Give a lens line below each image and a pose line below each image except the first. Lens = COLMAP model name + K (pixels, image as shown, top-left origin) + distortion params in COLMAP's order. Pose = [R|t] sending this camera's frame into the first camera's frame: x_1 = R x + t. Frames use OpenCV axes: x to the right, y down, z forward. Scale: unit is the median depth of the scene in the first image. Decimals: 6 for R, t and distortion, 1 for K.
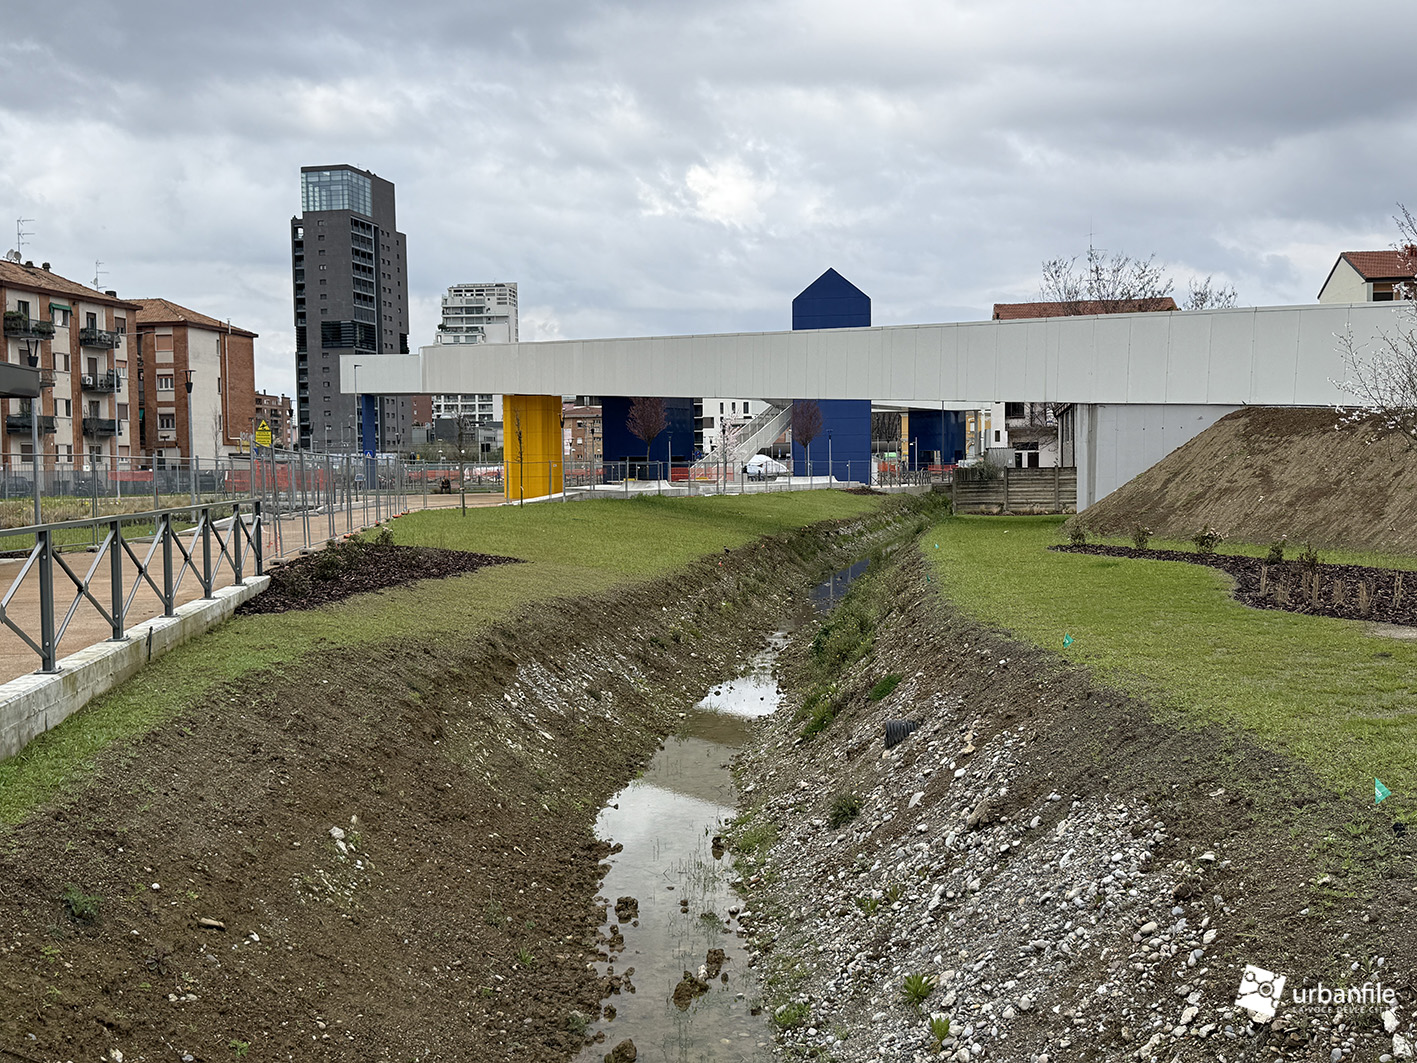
lens RADIAL K [[1391.6, 0, 722.0], [0, 1391.6, 521.7], [0, 0, 1]] dist [0.192306, -0.413673]
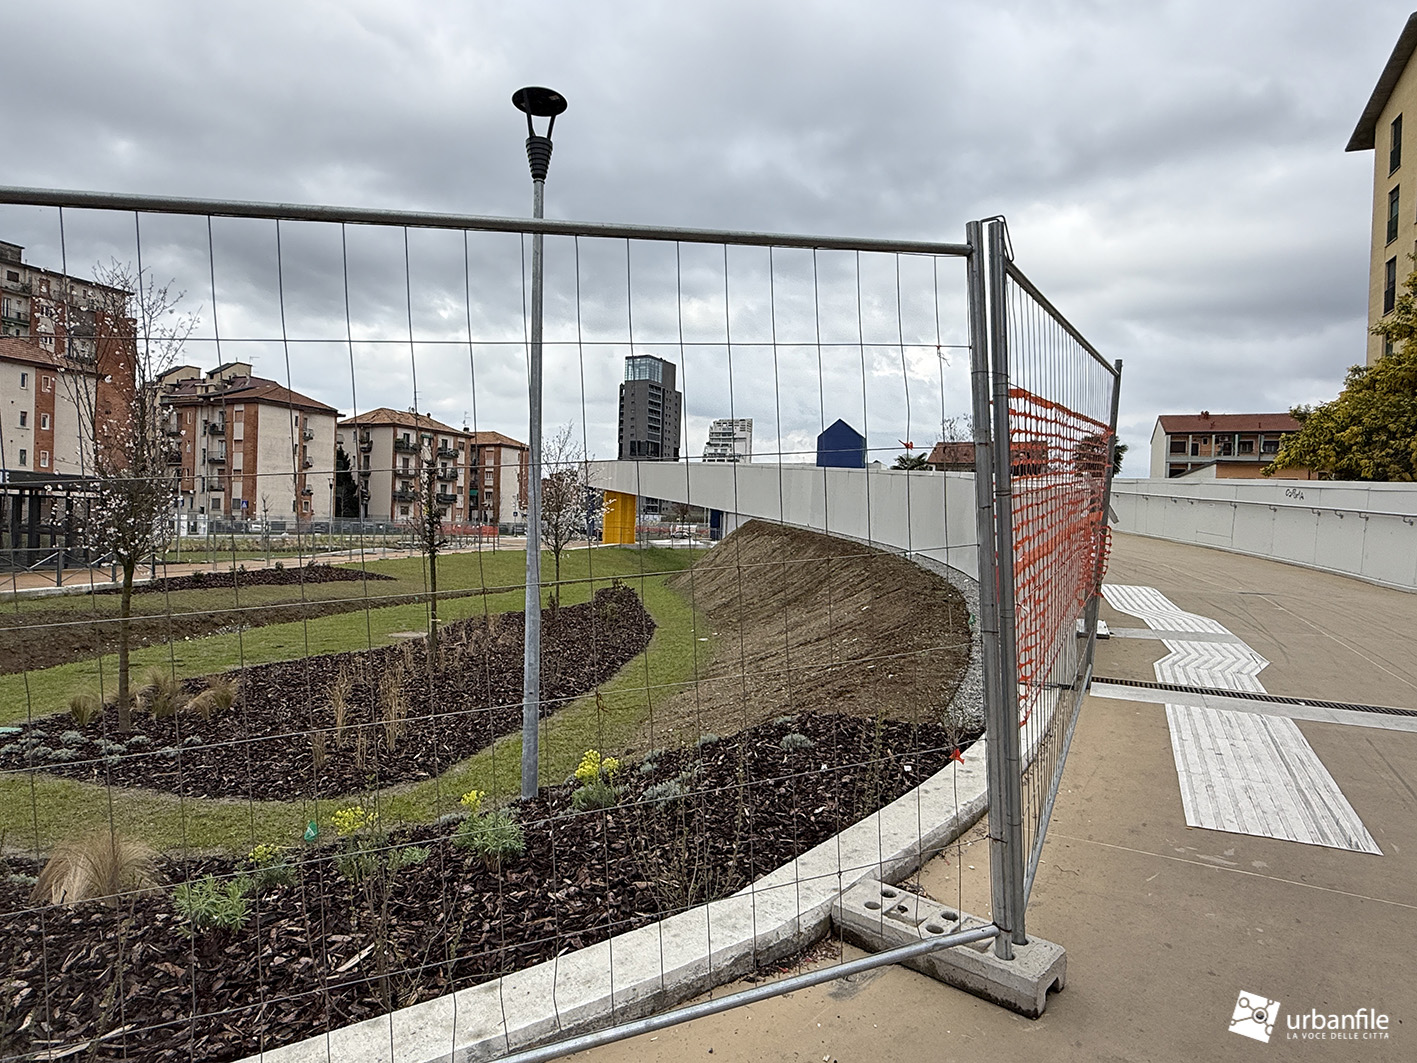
lens RADIAL K [[833.7, 0, 704.4], [0, 833.7, 536.9], [0, 0, 1]] dist [0.001419, -0.003446]
pose [[0.971790, 0.045342, -0.231450, 0.141917], [-0.051240, 0.998495, -0.019529, -0.008413], [0.230216, 0.030837, 0.972651, -0.018065]]
